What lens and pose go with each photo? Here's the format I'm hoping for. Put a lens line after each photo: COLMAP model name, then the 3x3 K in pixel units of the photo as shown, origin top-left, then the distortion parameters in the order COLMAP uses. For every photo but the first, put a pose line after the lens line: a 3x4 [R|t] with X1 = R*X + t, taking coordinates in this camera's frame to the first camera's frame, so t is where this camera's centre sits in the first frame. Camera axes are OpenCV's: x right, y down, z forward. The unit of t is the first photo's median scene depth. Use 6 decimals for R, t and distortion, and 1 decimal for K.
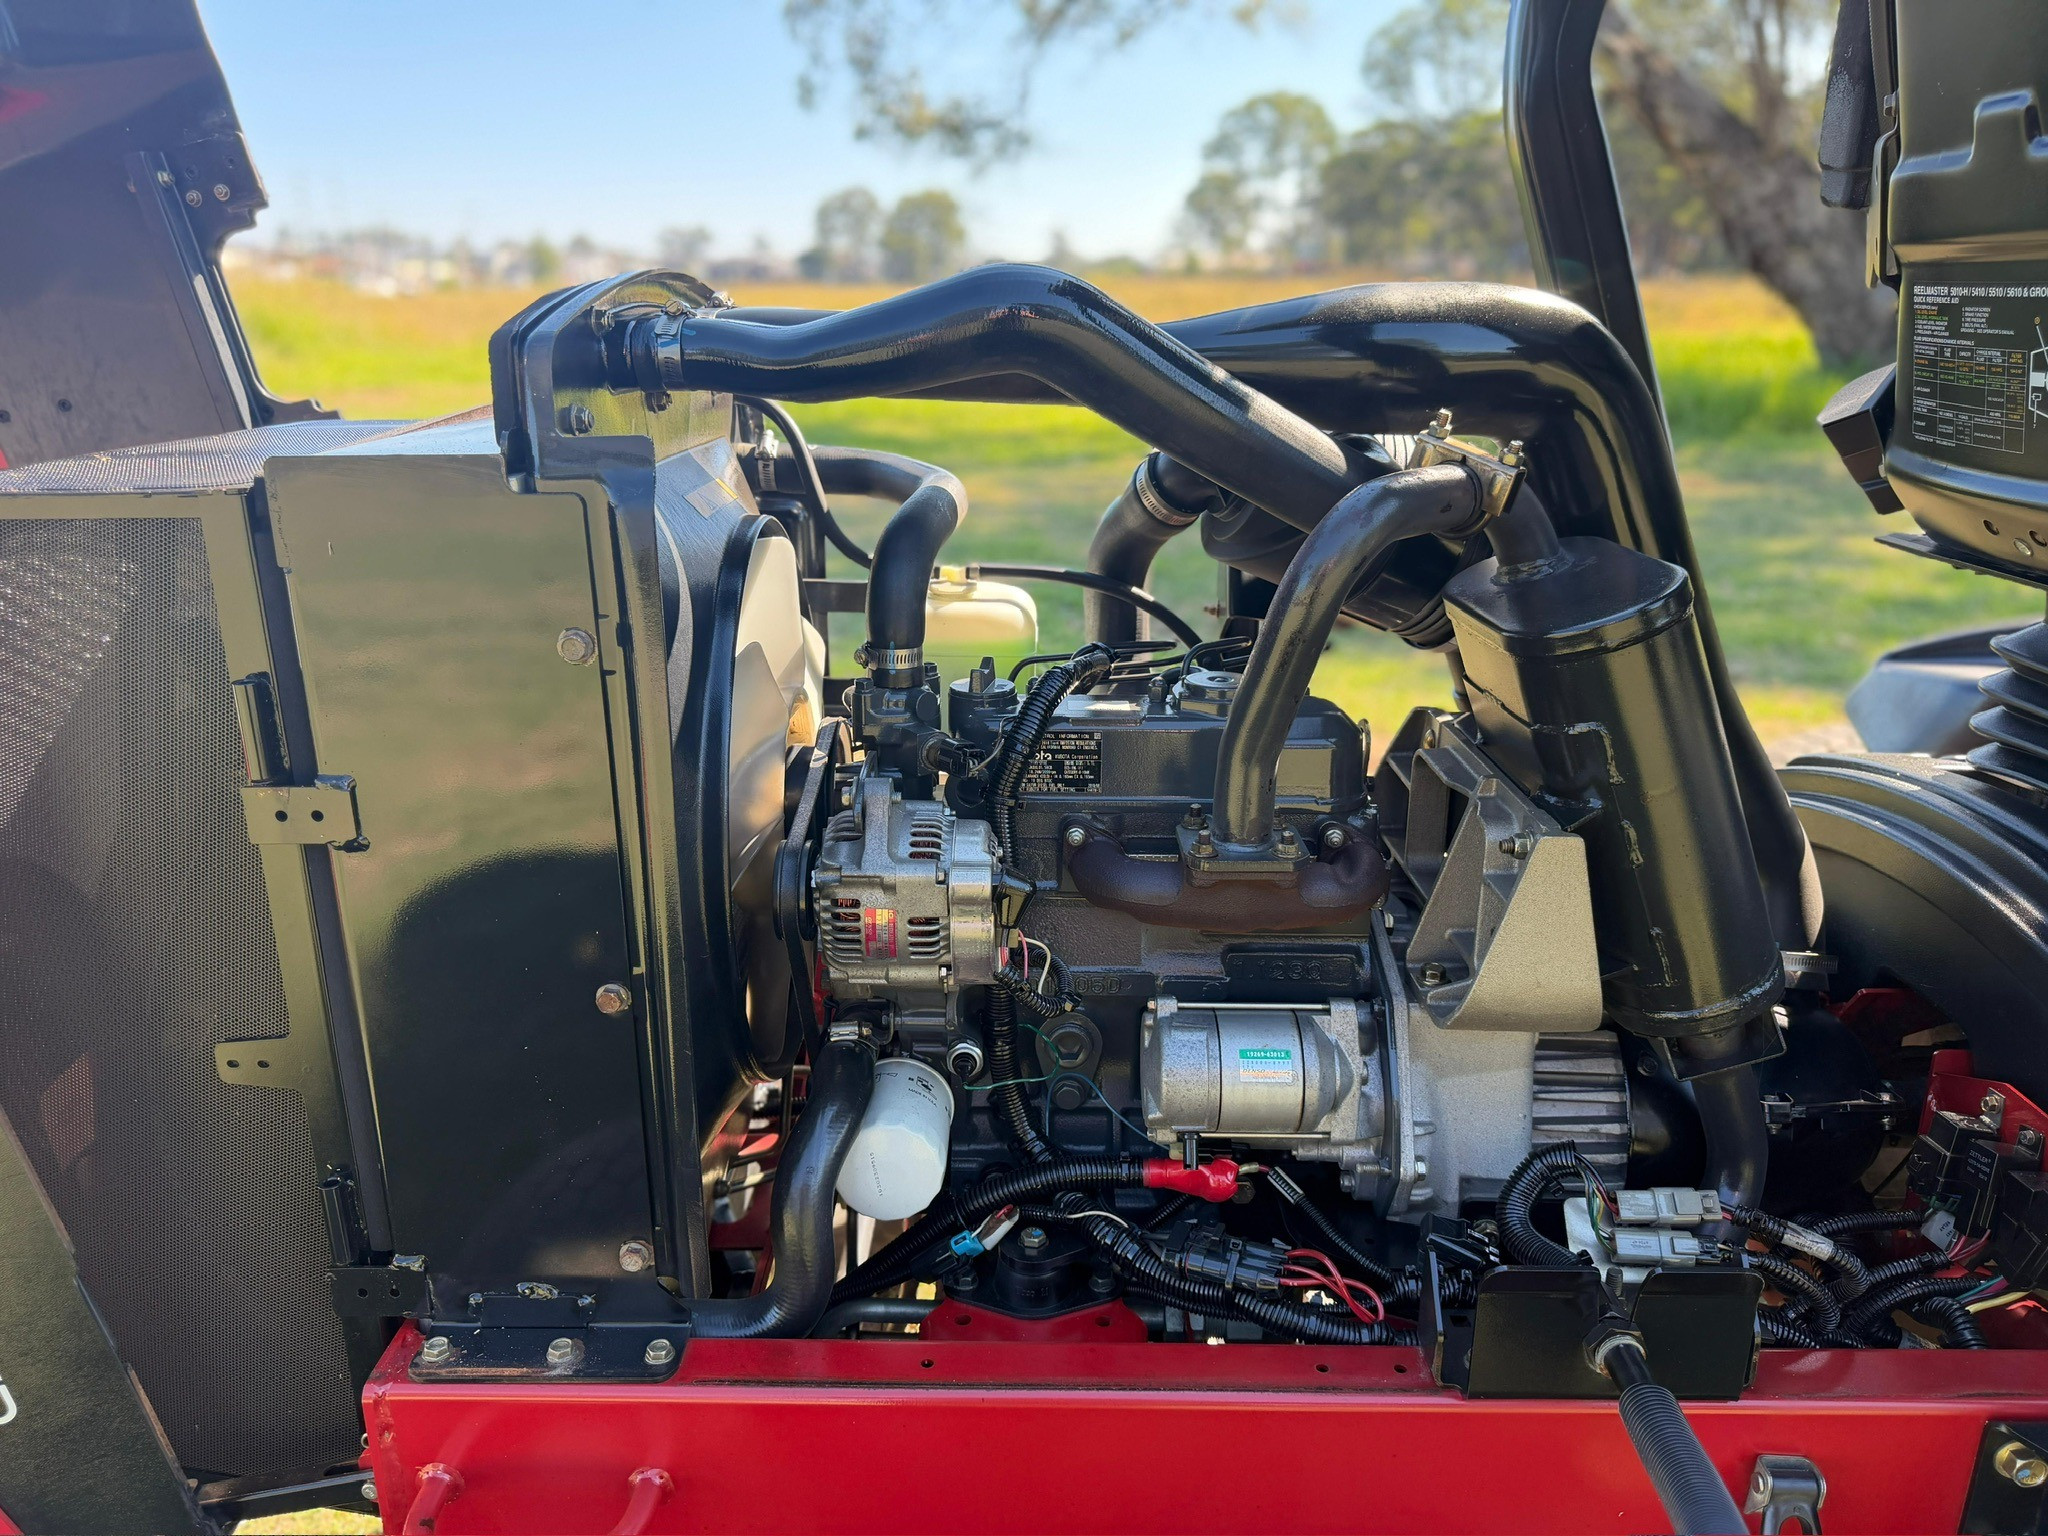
lens RADIAL K [[1432.8, 0, 1025.8], [0, 1432.8, 764.3], [0, 0, 1]] dist [0.049083, -0.084310]
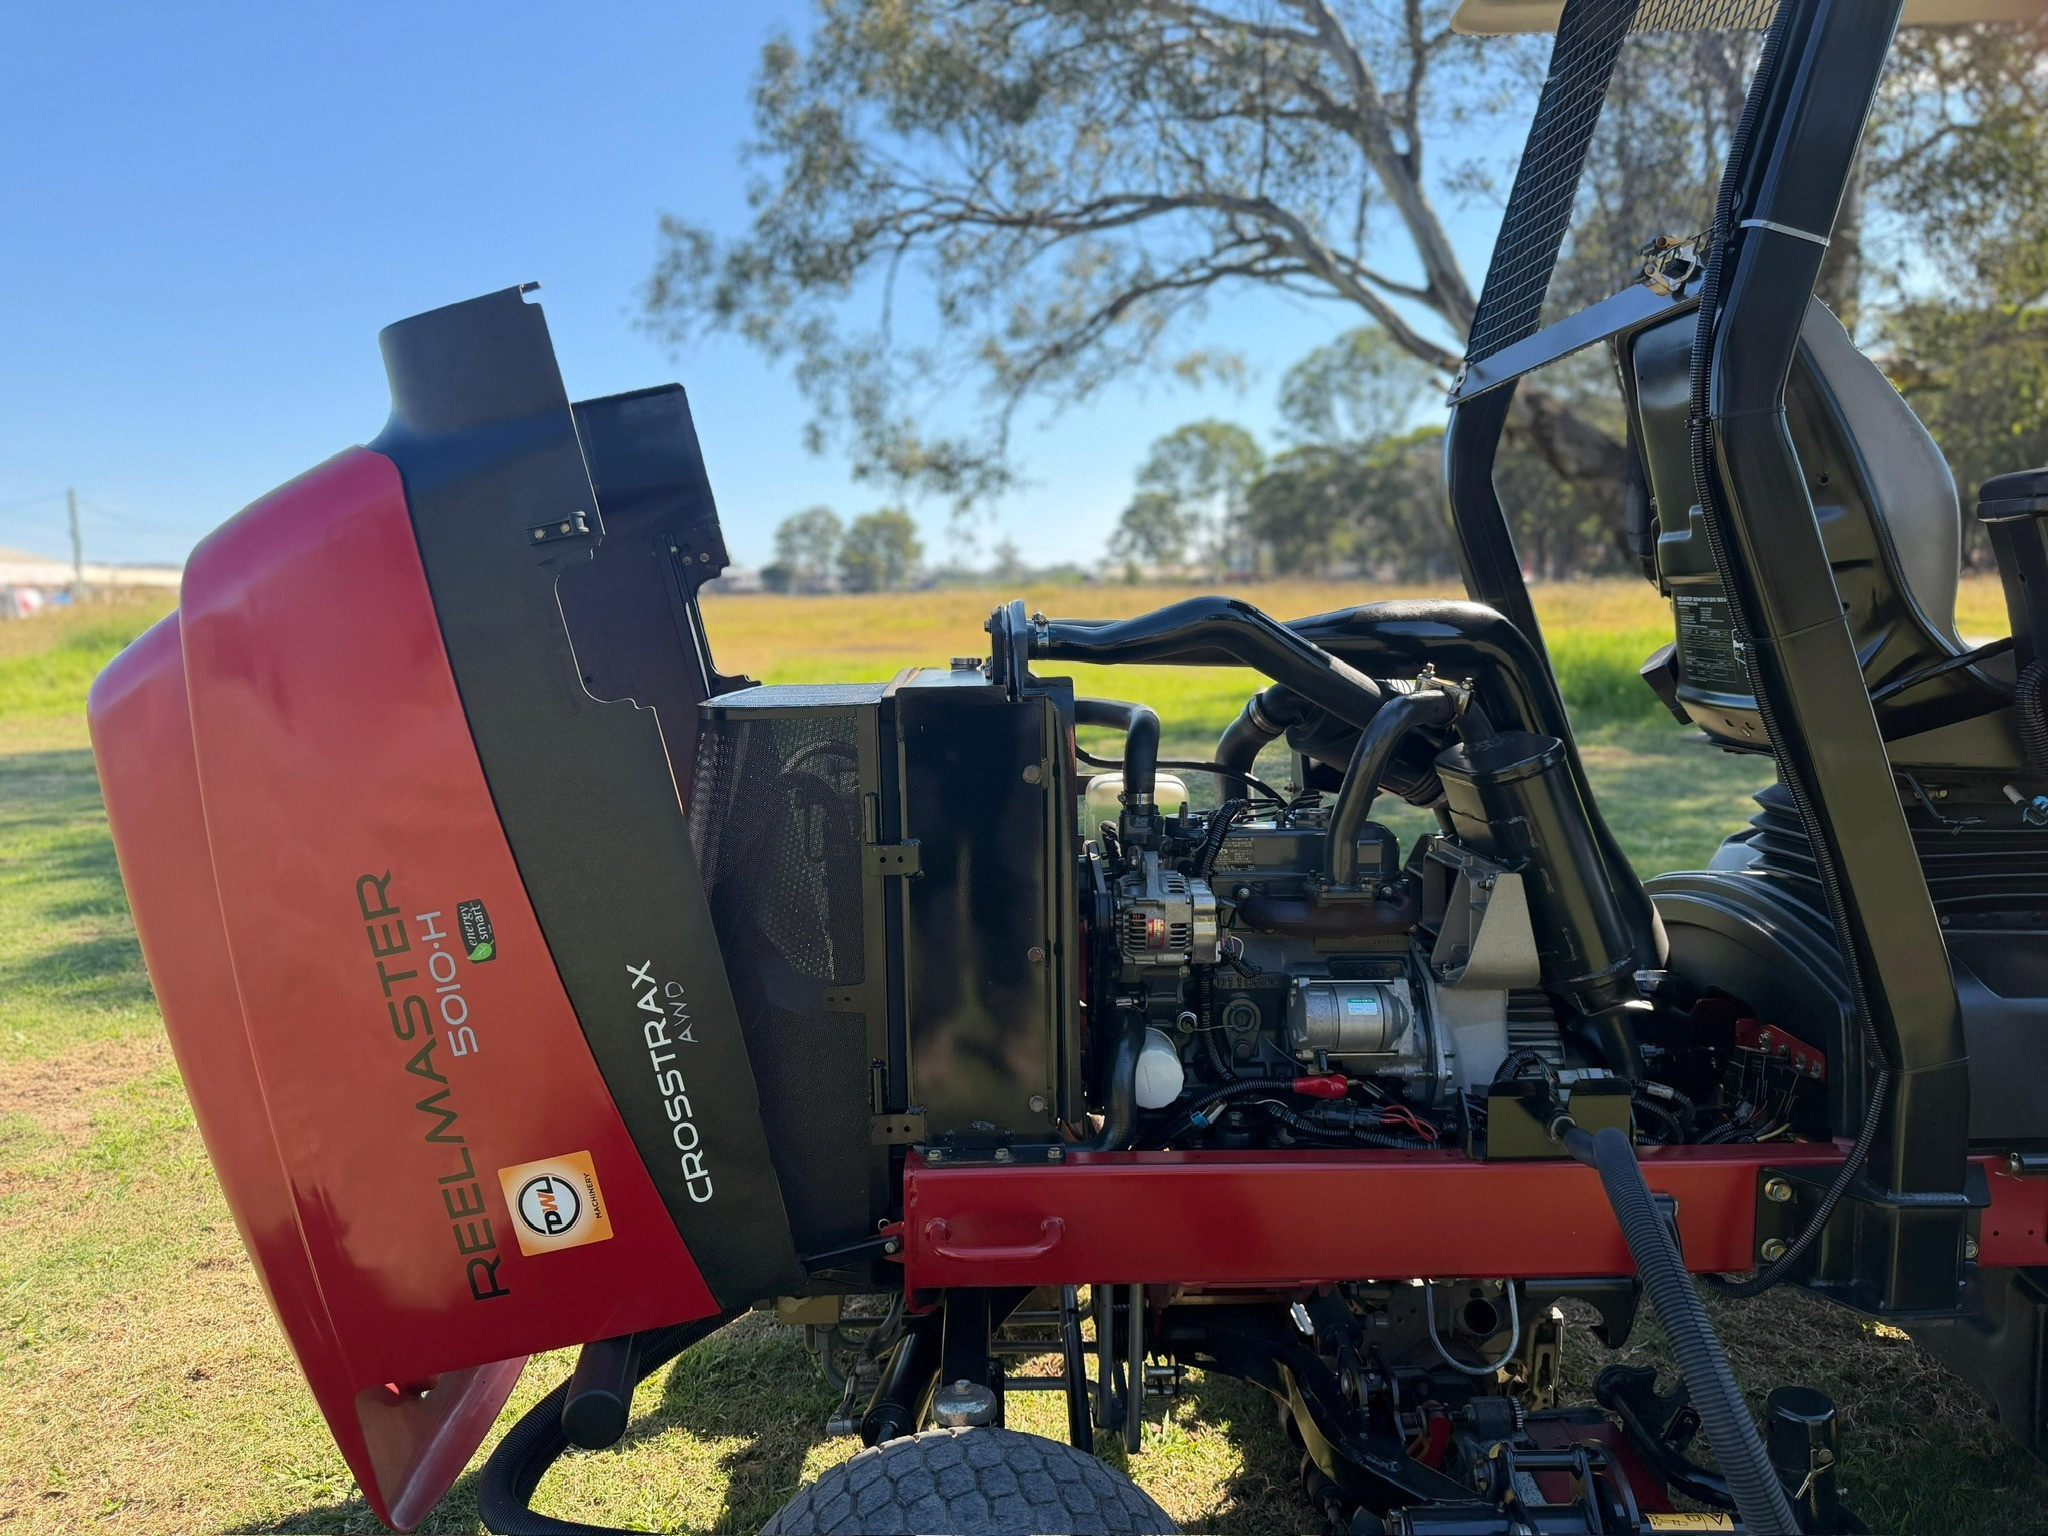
lens RADIAL K [[1421.0, 0, 1012.0], [0, 1421.0, 763.9], [0, 0, 1]] dist [0.104111, -0.256831]
pose [[0.999607, -0.014895, 0.023732, -0.293565], [0.019380, 0.979261, -0.201673, 0.242916], [-0.020236, 0.202054, 0.979165, -0.779554]]
